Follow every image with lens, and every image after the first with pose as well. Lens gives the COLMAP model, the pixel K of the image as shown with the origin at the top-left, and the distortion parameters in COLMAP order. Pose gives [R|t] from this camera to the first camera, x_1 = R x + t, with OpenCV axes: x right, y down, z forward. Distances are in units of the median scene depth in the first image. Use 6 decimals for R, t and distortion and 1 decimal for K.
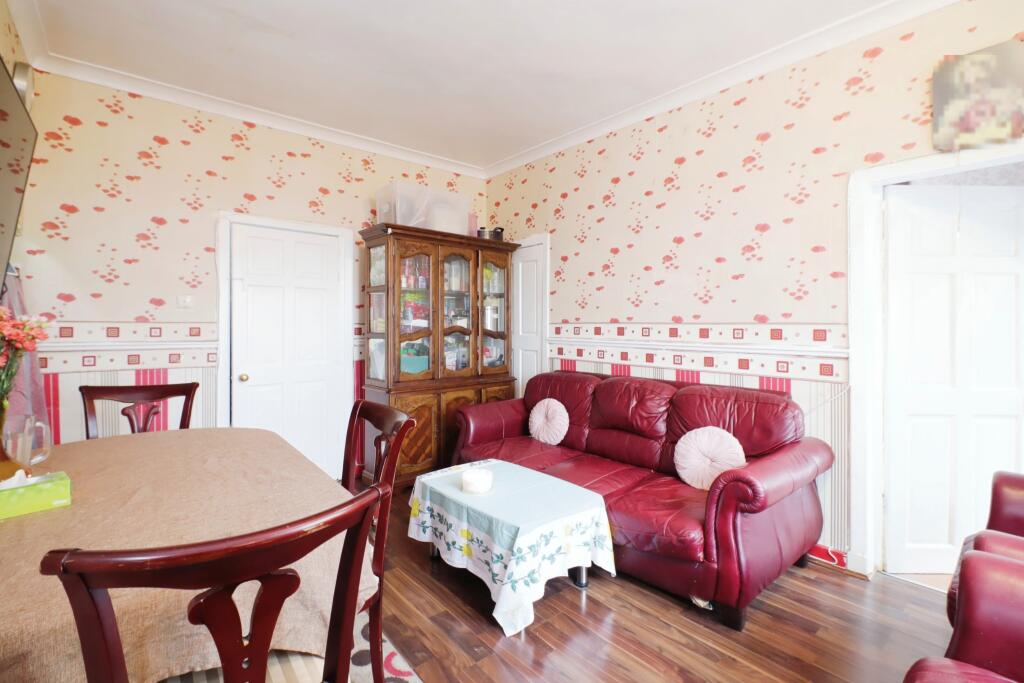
lens RADIAL K [[463.1, 0, 510.2], [0, 463.1, 333.7], [0, 0, 1]] dist [-0.005848, -0.003159]
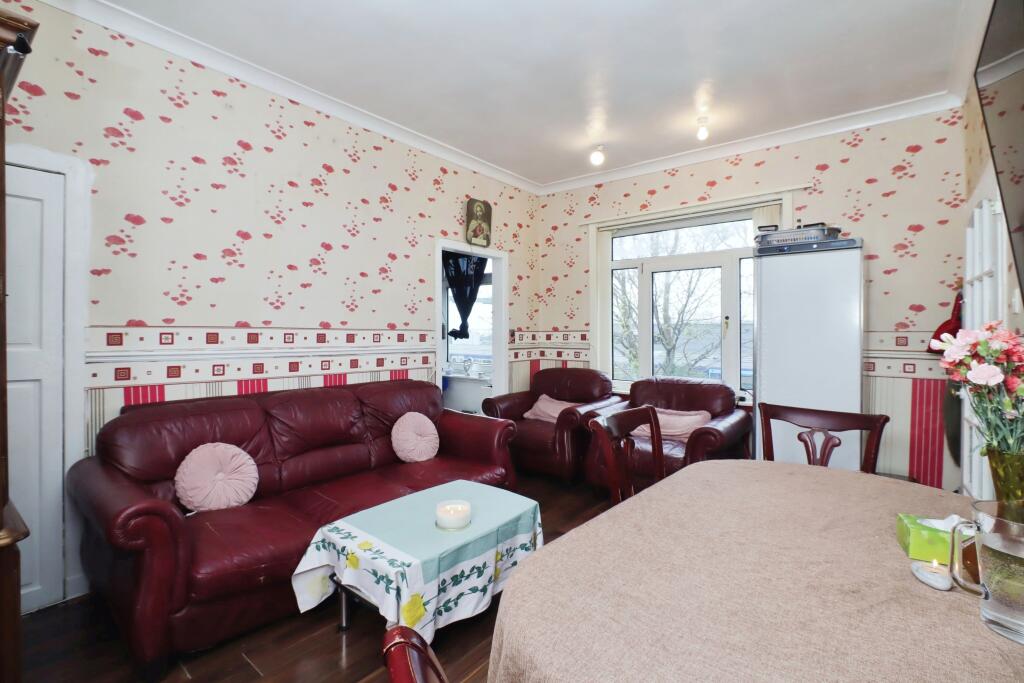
lens RADIAL K [[463.1, 0, 509.4], [0, 463.1, 338.2], [0, 0, 1]] dist [-0.005848, -0.003159]
pose [[-0.166358, -0.019043, 0.985882, -0.696162], [0.008668, 0.999747, 0.020774, -0.019638], [-0.986027, 0.012002, -0.166151, 0.773819]]
